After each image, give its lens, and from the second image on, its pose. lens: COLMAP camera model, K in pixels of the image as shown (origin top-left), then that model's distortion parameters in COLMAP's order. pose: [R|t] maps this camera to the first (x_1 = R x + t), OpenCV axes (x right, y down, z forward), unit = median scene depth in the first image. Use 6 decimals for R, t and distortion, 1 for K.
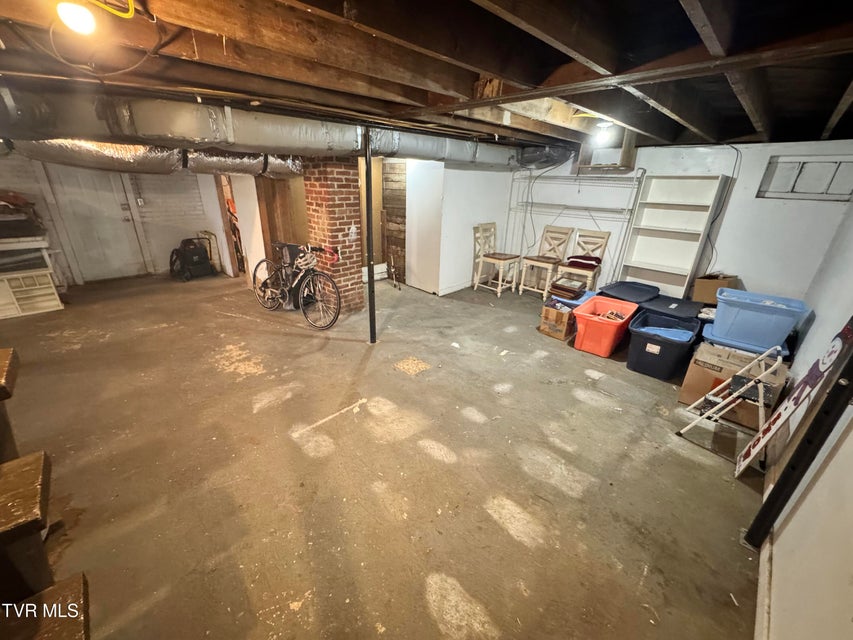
lens RADIAL K [[341.5, 0, 425.8], [0, 341.5, 321.0], [0, 0, 1]] dist [-0.002312, 0.000563]
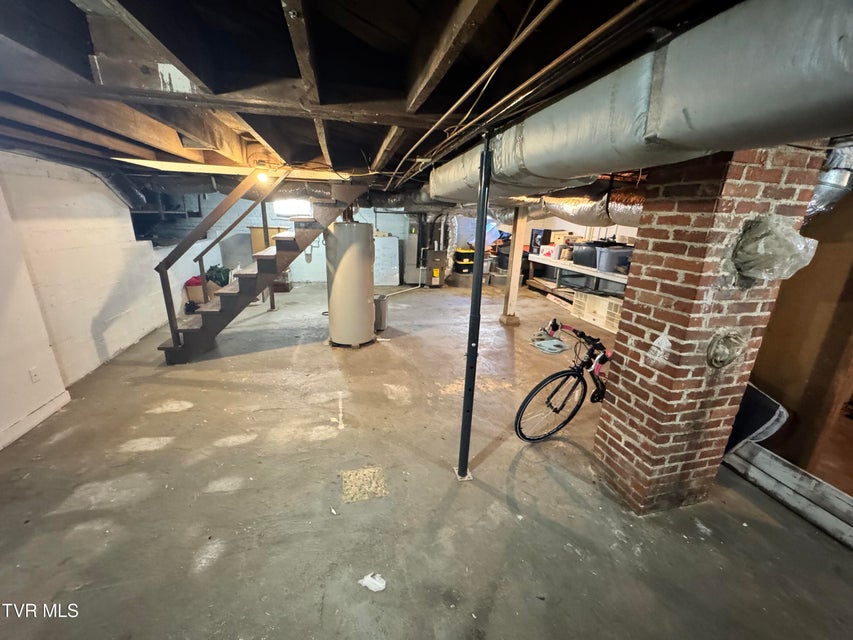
lens RADIAL K [[341.5, 0, 427.7], [0, 341.5, 322.1], [0, 0, 1]] dist [-0.002312, 0.000563]
pose [[-0.527380, 0.205492, -0.824405, 0.310555], [-0.362387, 0.823219, 0.437019, -0.382236], [0.768470, 0.529229, -0.359682, 0.936220]]
